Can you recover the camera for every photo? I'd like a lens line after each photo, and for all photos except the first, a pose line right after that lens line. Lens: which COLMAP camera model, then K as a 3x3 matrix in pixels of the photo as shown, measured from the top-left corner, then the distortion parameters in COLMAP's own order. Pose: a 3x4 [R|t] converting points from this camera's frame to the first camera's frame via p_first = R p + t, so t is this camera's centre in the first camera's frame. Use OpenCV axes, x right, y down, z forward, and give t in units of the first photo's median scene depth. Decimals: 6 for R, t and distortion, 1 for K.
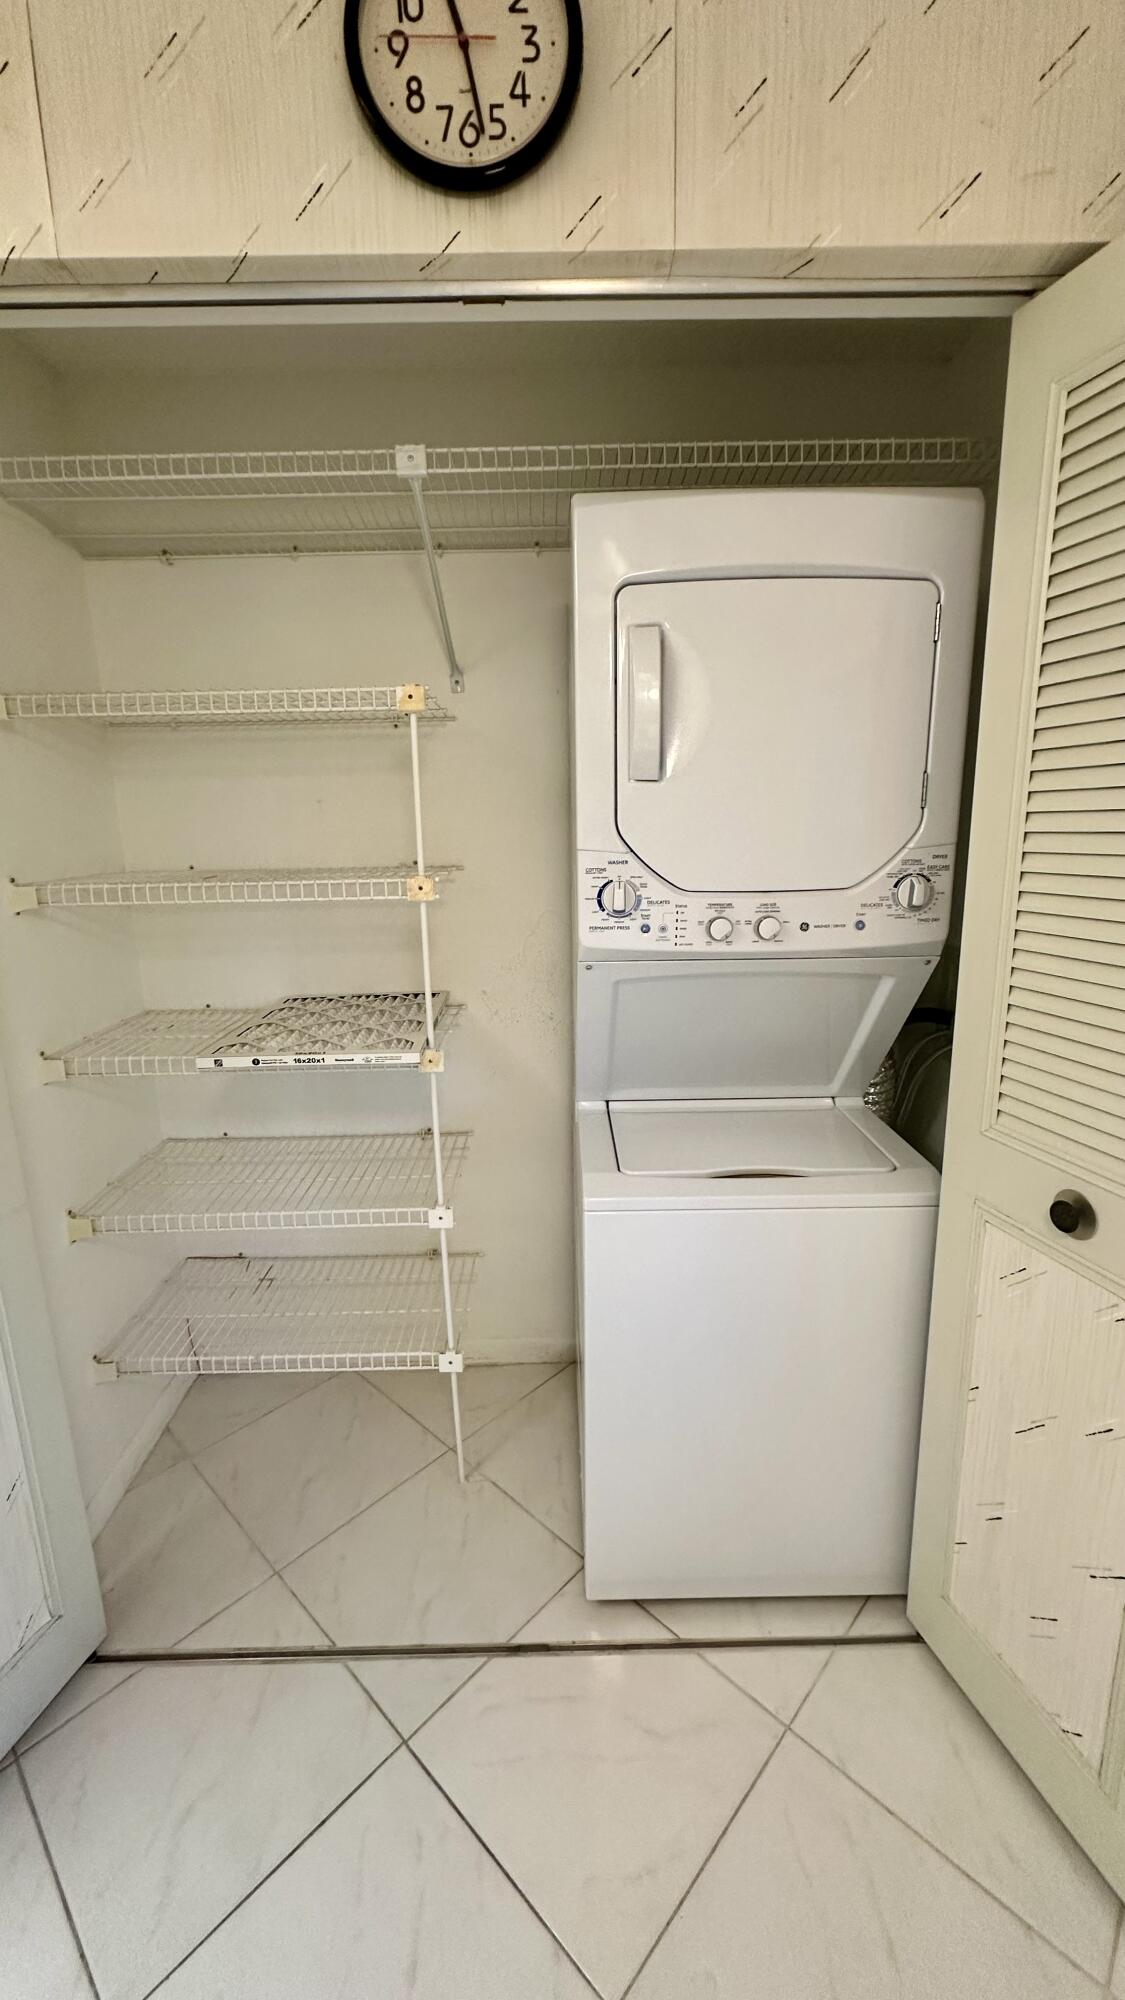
lens RADIAL K [[797.4, 0, 560.4], [0, 797.4, 1000.4], [0, 0, 1]] dist [-0.004167, 0.000814]
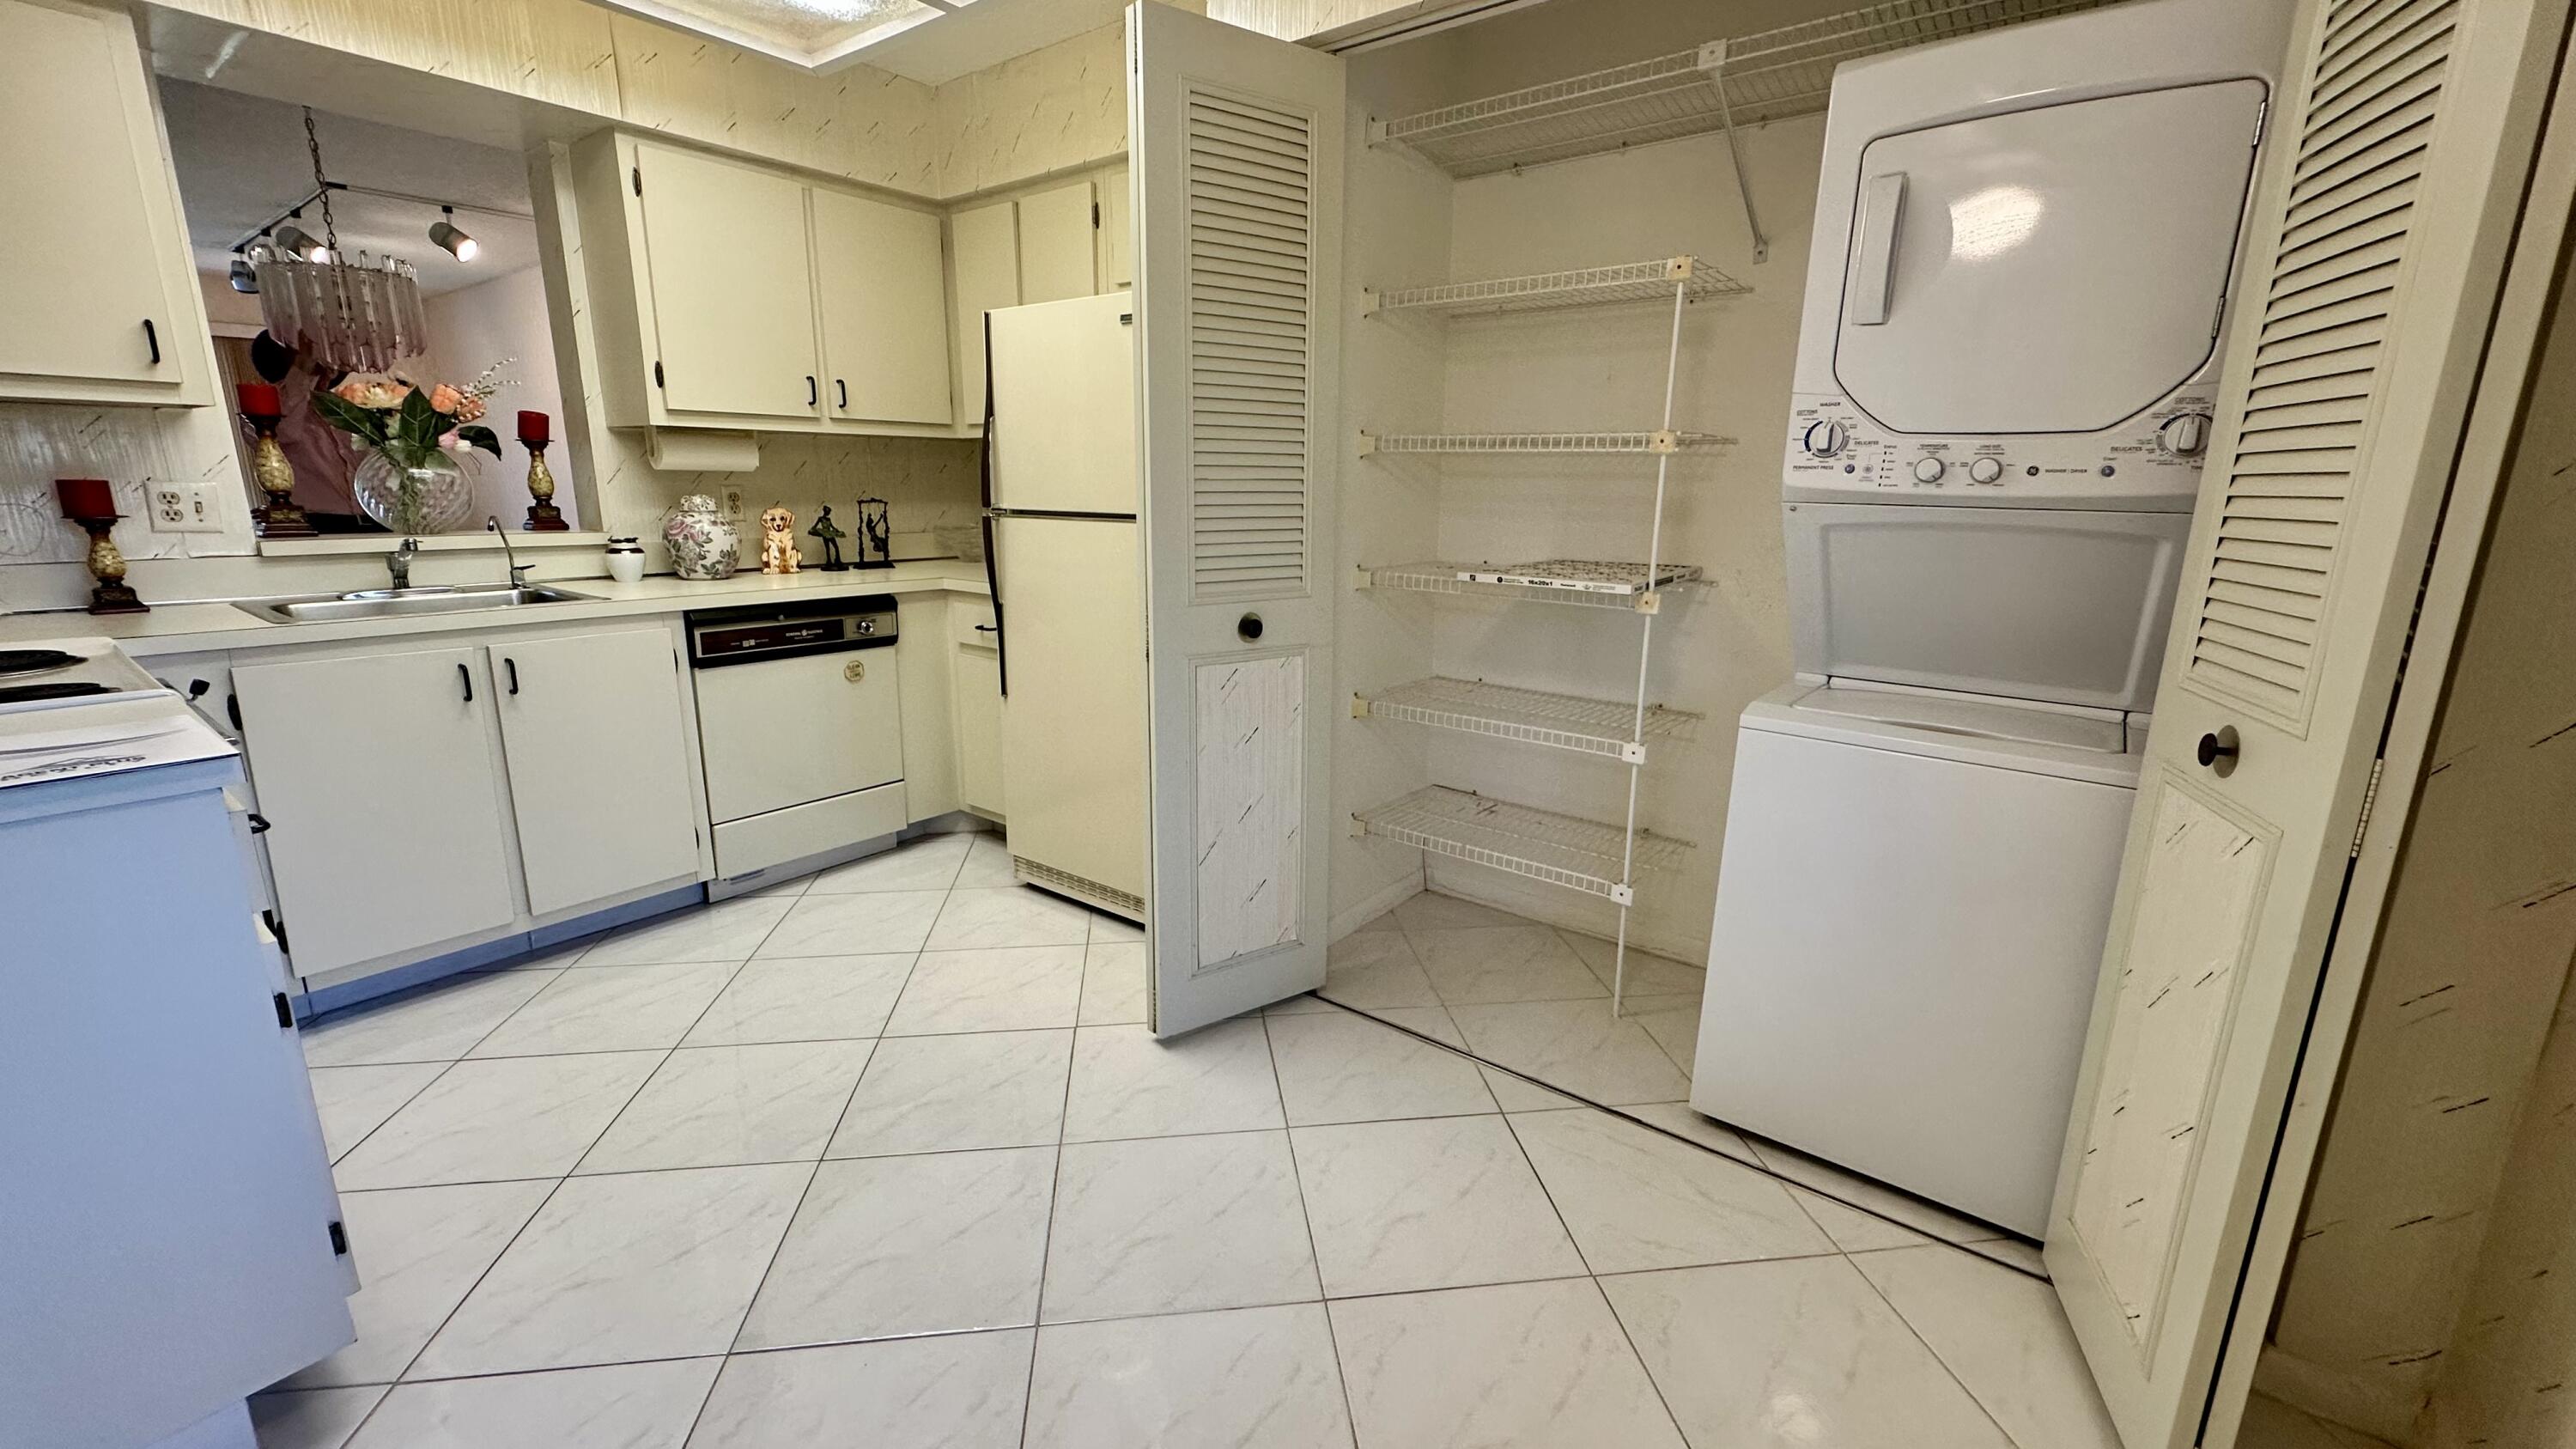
lens RADIAL K [[1025.2, 0, 1287.1], [0, 1025.2, 725.9], [0, 0, 1]] dist [-0.005421, 0.000474]
pose [[0.778896, 0.175751, -0.602024, 0.400796], [-0.163584, 0.983635, 0.075512, 0.263147], [0.605444, 0.039666, 0.794899, -0.508757]]
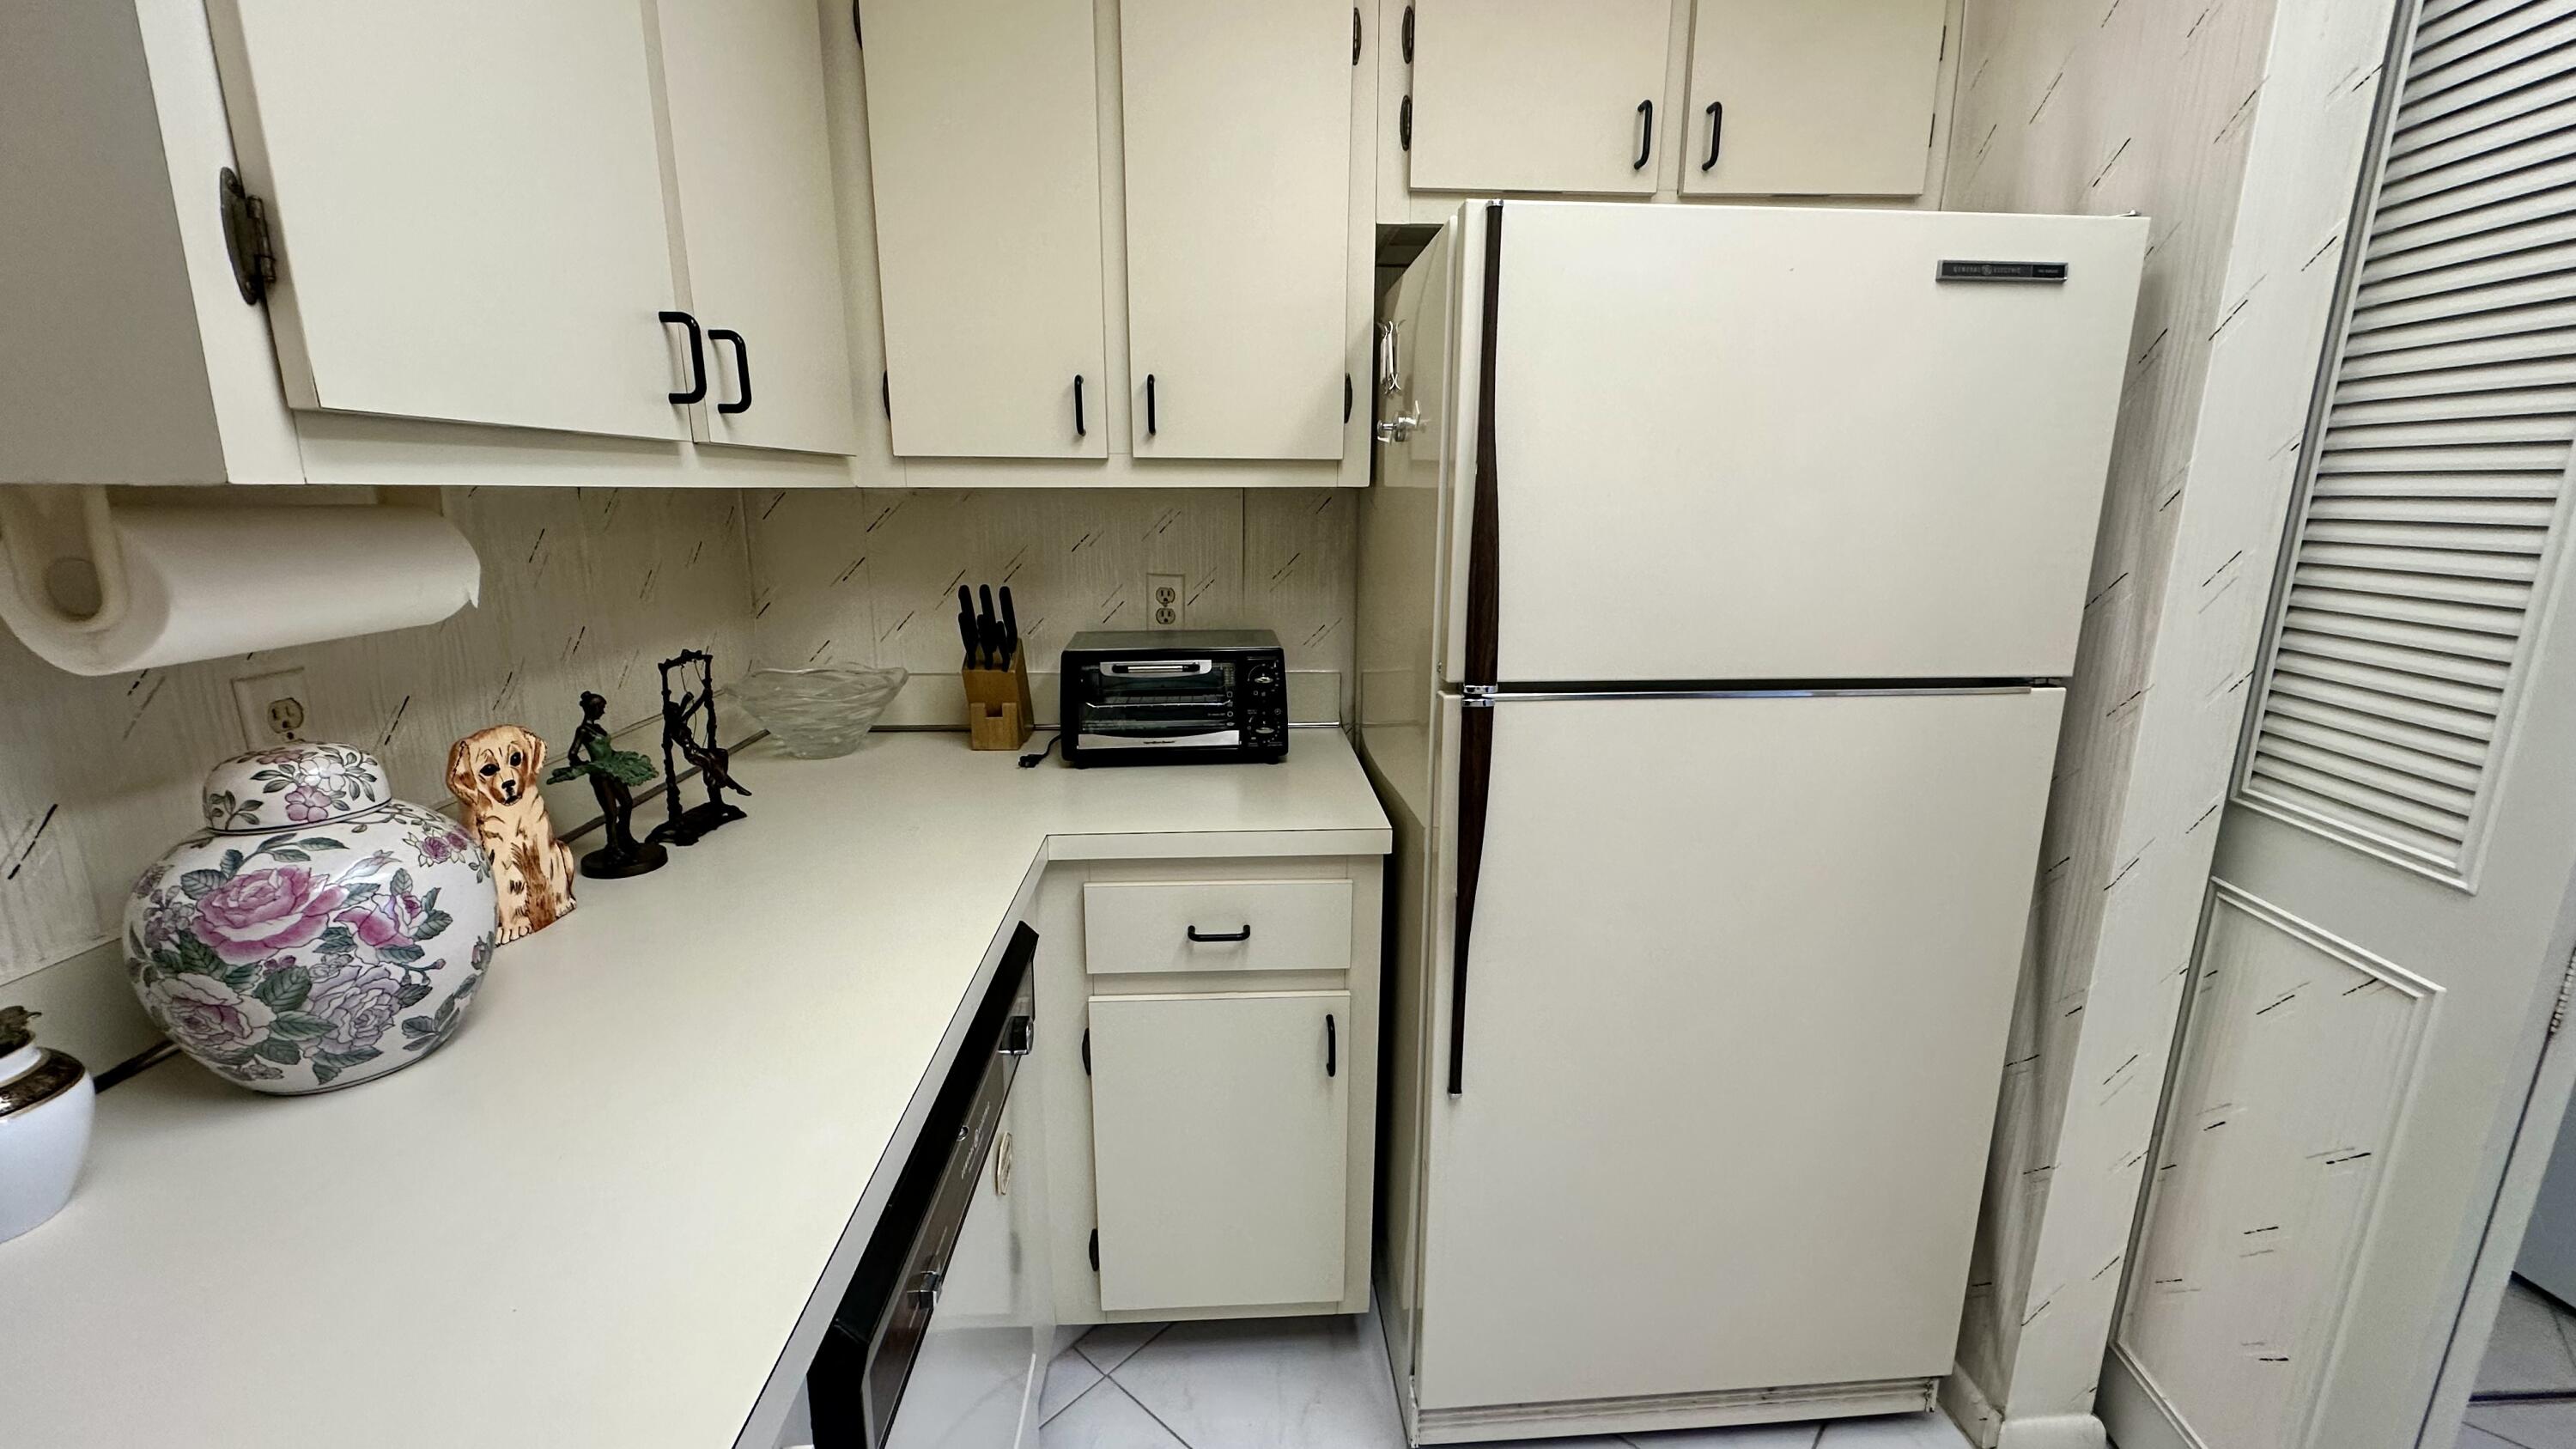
lens RADIAL K [[1027.2, 0, 1286.0], [0, 1027.2, 727.2], [0, 0, 1]] dist [-0.004167, 0.000814]
pose [[0.999086, 0.016636, 0.039378, -1.717034], [-0.016976, 0.999821, 0.008319, 0.106175], [-0.039233, -0.008980, 0.999190, -0.065924]]
